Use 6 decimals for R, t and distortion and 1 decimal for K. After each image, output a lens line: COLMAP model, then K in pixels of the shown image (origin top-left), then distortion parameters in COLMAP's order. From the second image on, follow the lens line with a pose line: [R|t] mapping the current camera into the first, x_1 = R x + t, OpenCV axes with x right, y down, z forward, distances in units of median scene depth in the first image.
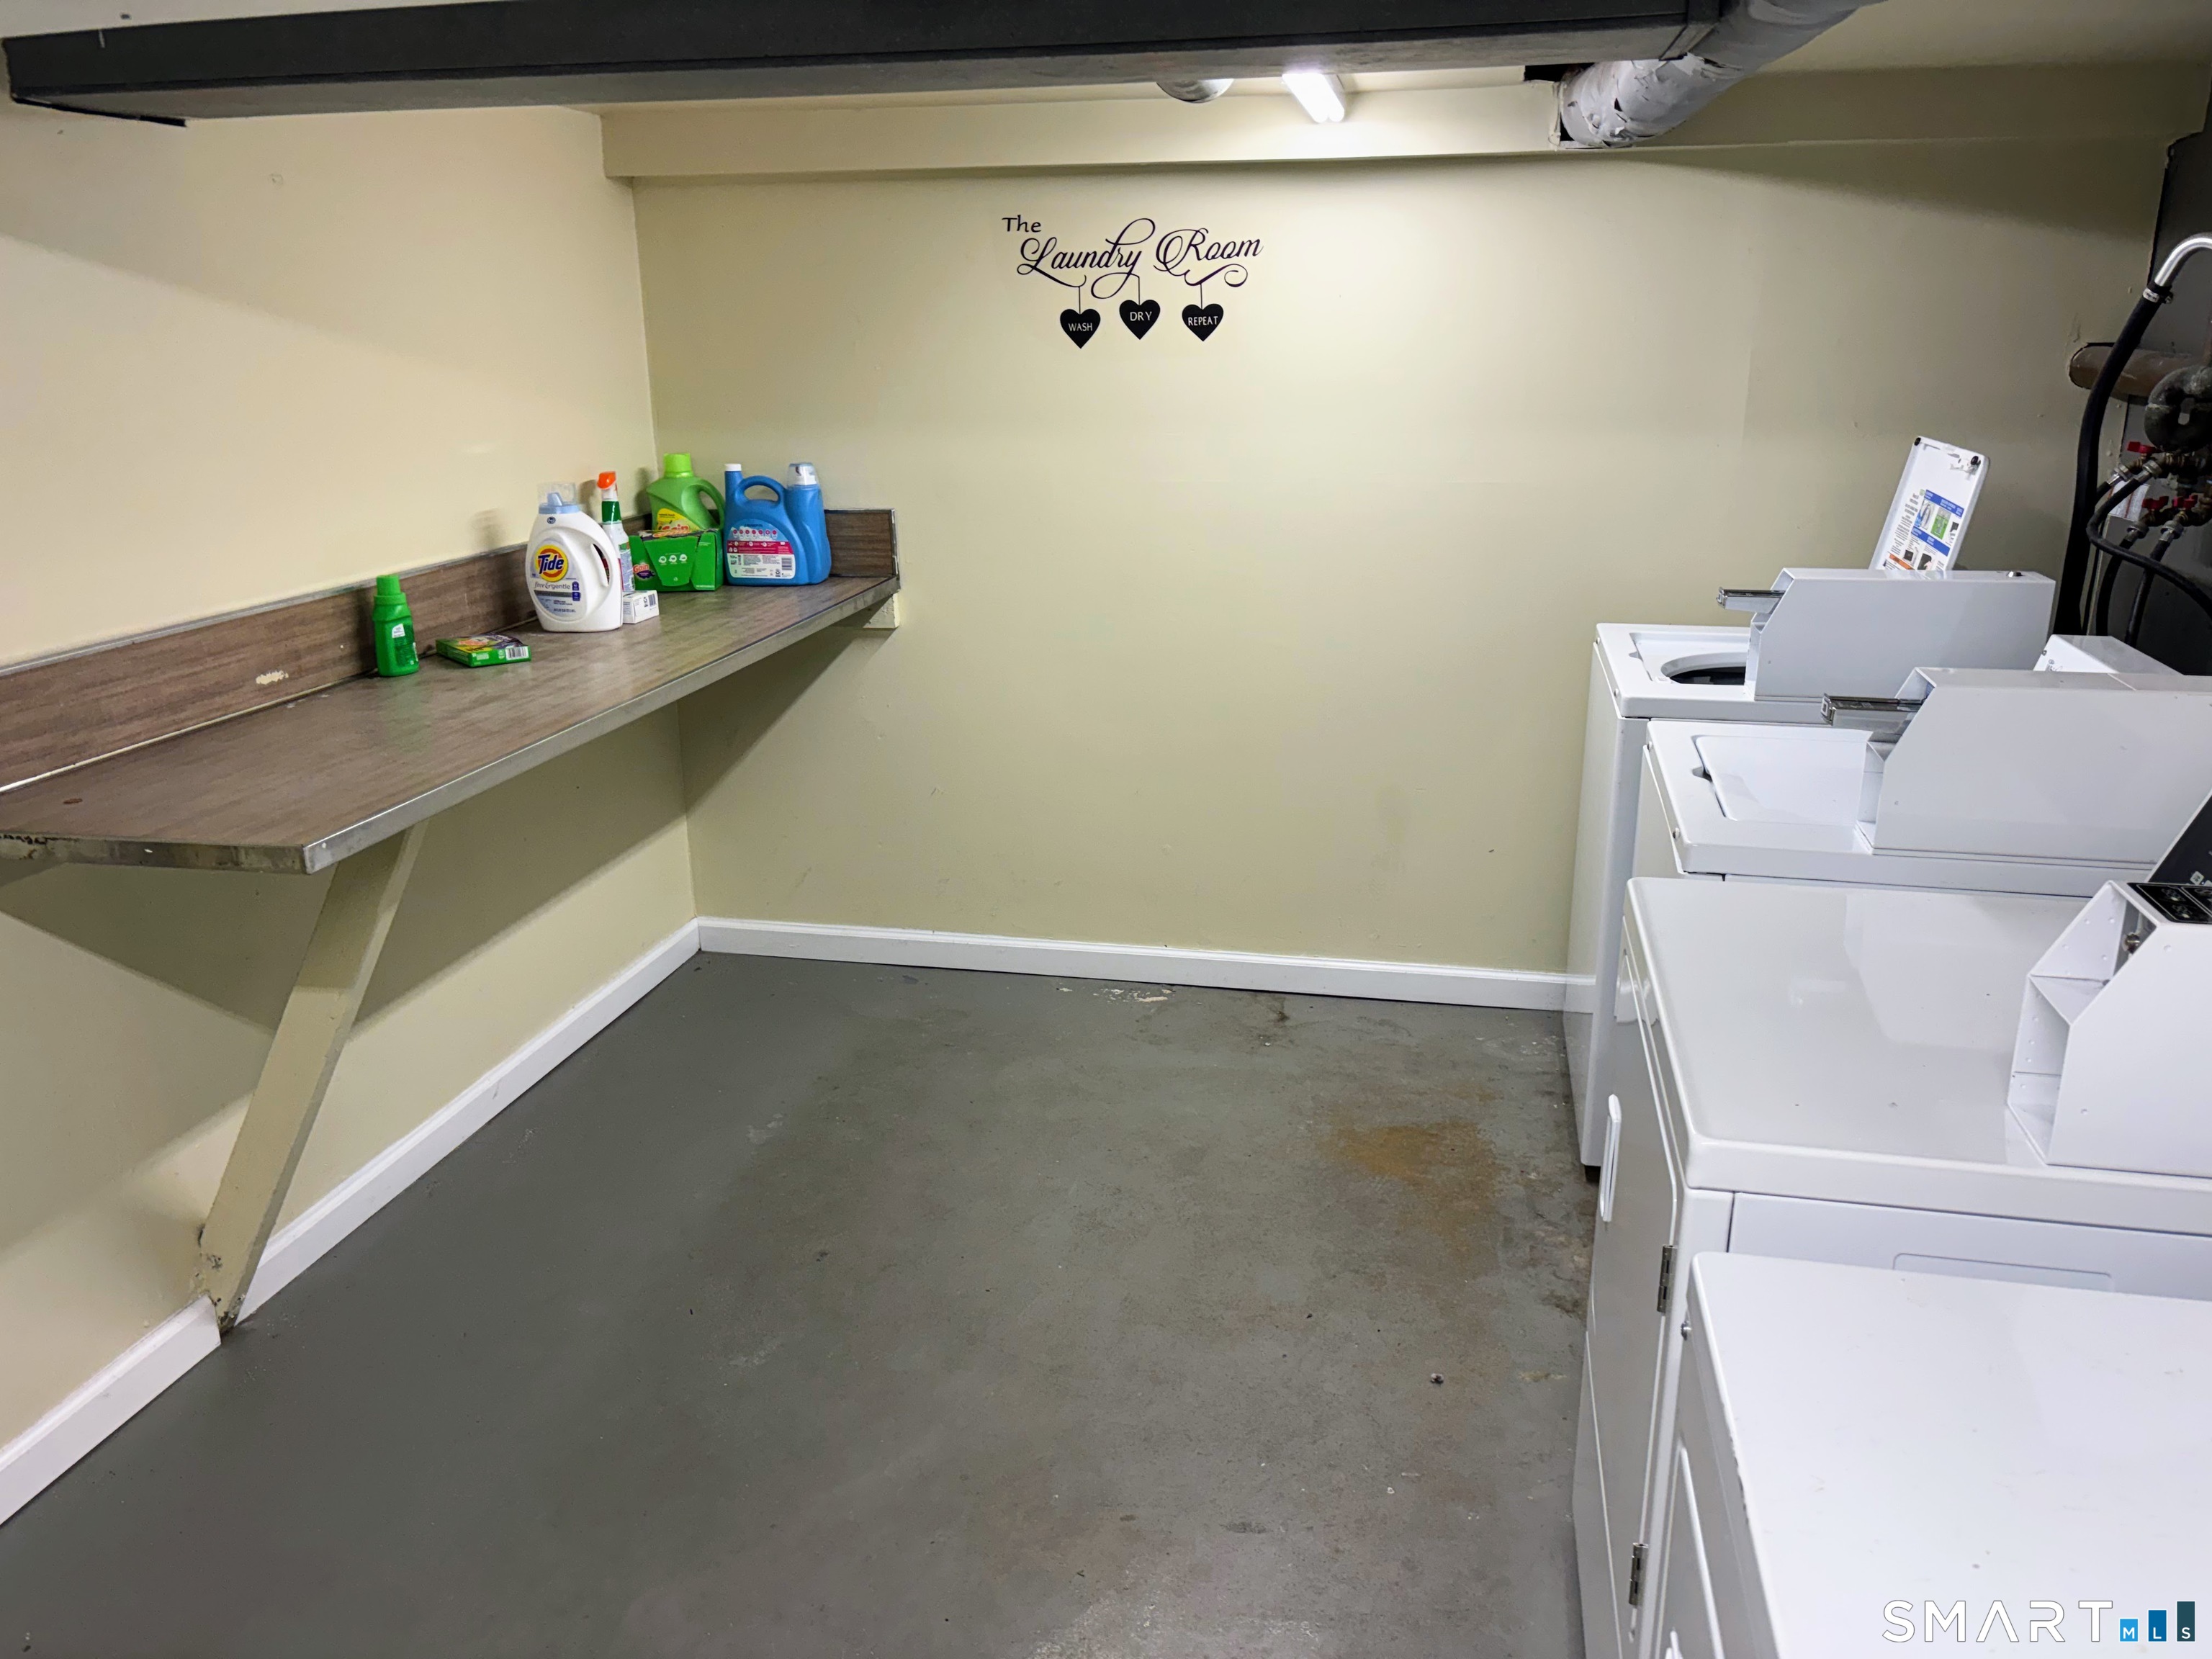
lens RADIAL K [[1665.0, 0, 1108.1], [0, 1665.0, 830.3], [0, 0, 1]] dist [0.016016, -0.012195]
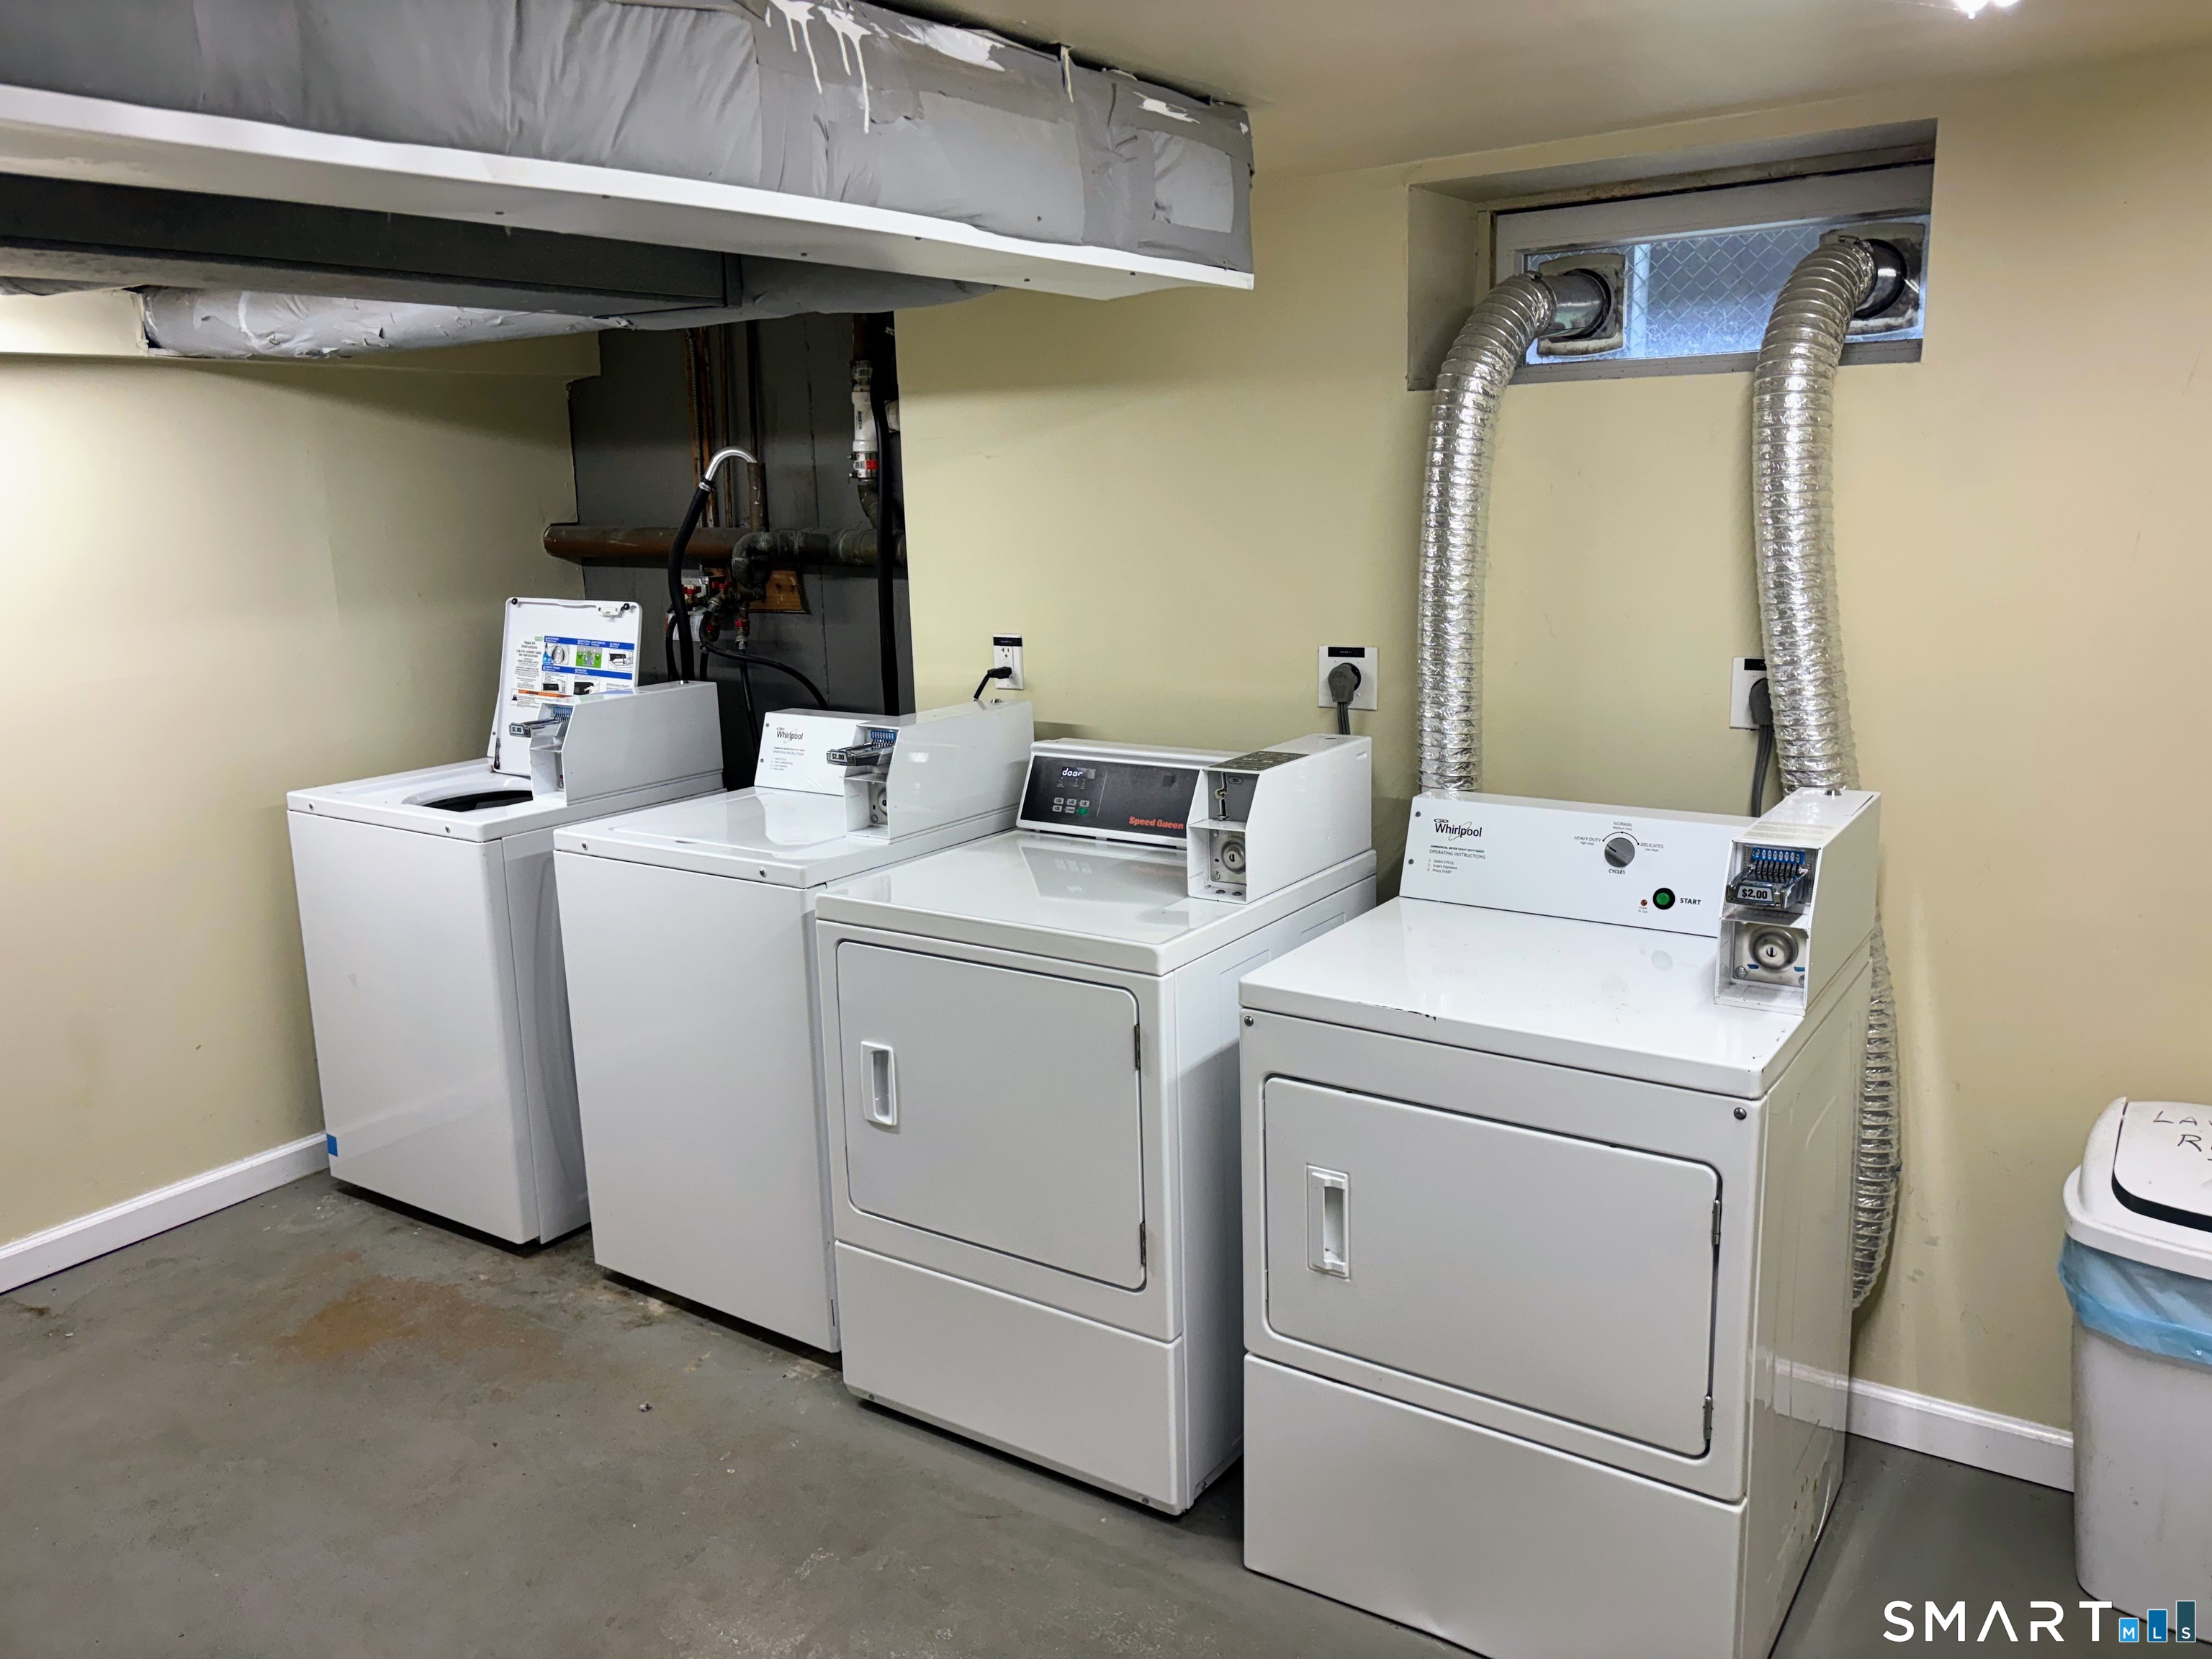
lens RADIAL K [[1665.0, 0, 1114.5], [0, 1665.0, 823.5], [0, 0, 1]] dist [0.016016, -0.012195]
pose [[0.367416, -0.192156, 0.909990, -0.531822], [0.294832, 0.952025, 0.081991, -0.042368], [-0.882088, 0.238169, 0.406443, 0.126740]]
